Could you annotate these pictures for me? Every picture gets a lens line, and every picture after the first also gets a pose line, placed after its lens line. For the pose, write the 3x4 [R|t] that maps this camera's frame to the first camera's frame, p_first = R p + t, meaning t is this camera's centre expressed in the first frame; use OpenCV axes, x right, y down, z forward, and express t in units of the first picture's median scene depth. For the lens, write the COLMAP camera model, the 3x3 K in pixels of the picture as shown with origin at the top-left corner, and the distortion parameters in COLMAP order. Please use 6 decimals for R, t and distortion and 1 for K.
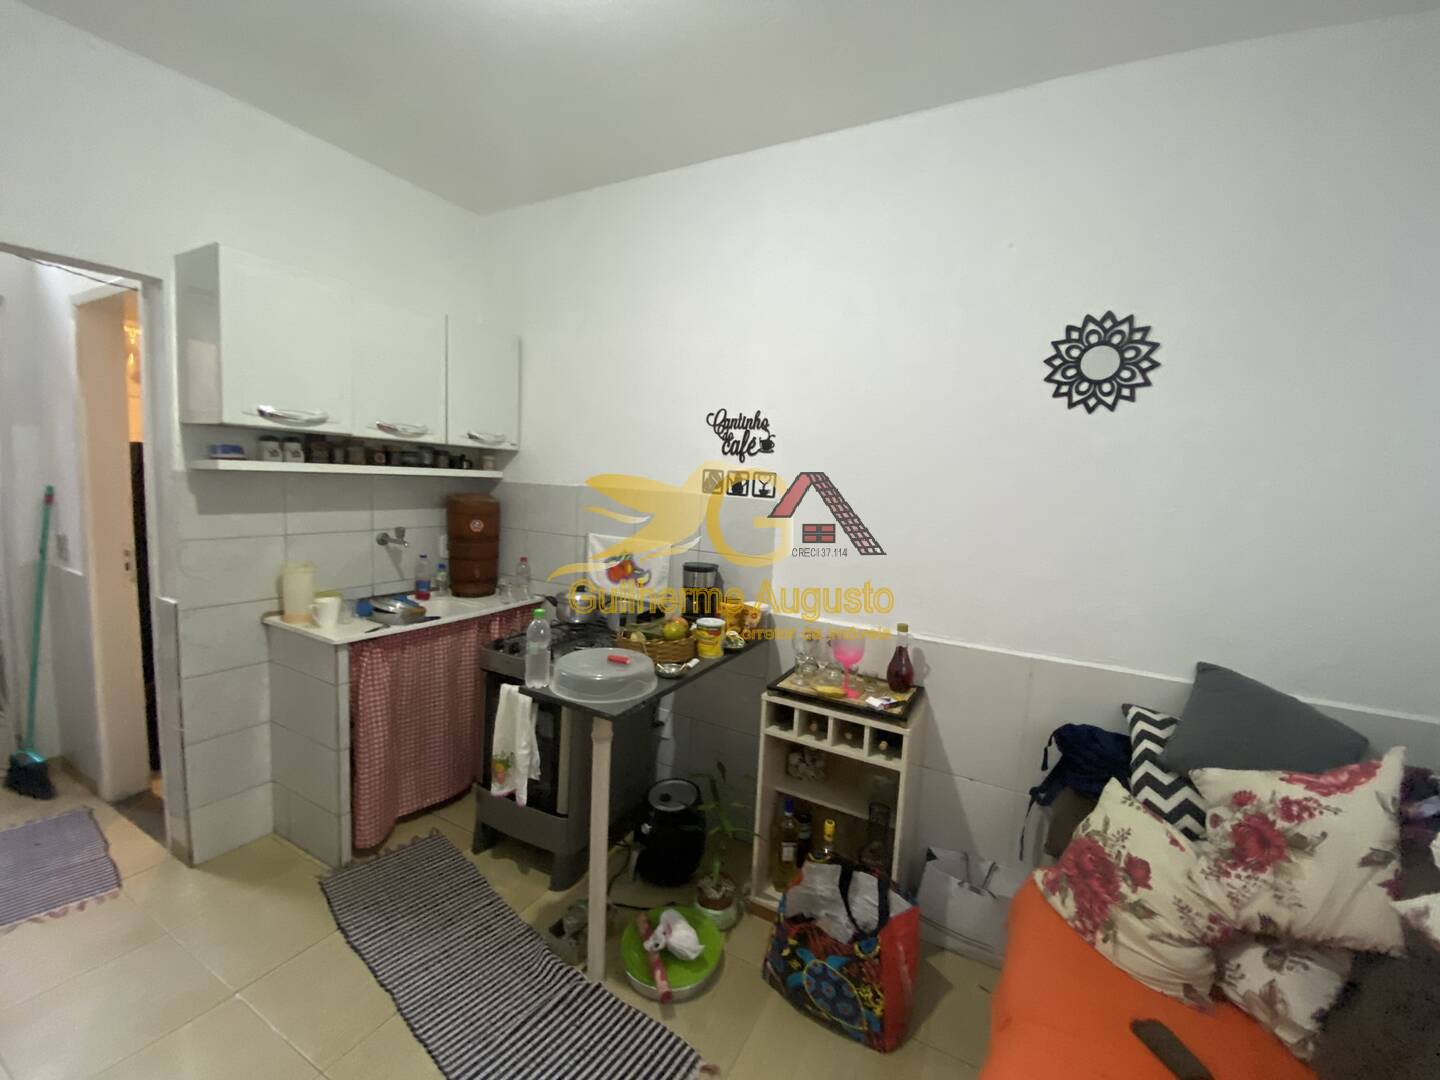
lens RADIAL K [[578.2, 0, 724.4], [0, 578.2, 546.4], [0, 0, 1]] dist [0.023298, -0.021309]
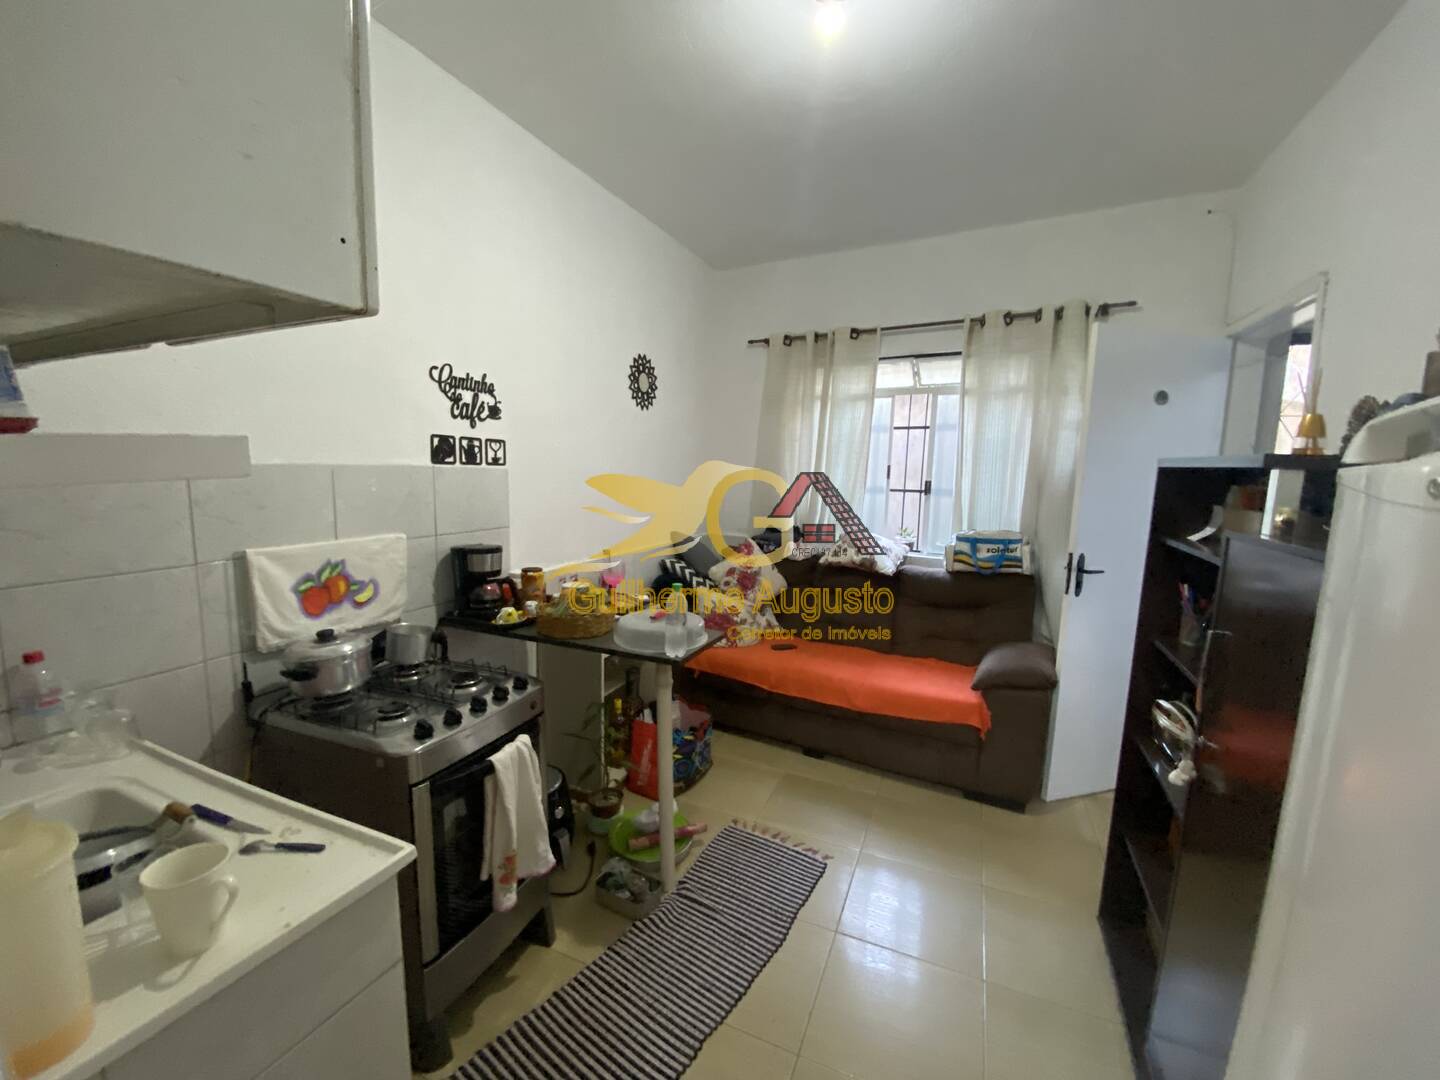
lens RADIAL K [[578.2, 0, 724.4], [0, 578.2, 546.4], [0, 0, 1]] dist [0.023298, -0.021309]
pose [[-0.085535, -0.181650, 0.979636, -0.943739], [0.095772, 0.977187, 0.189558, -0.099662], [-0.991721, 0.110036, -0.066187, 0.695805]]
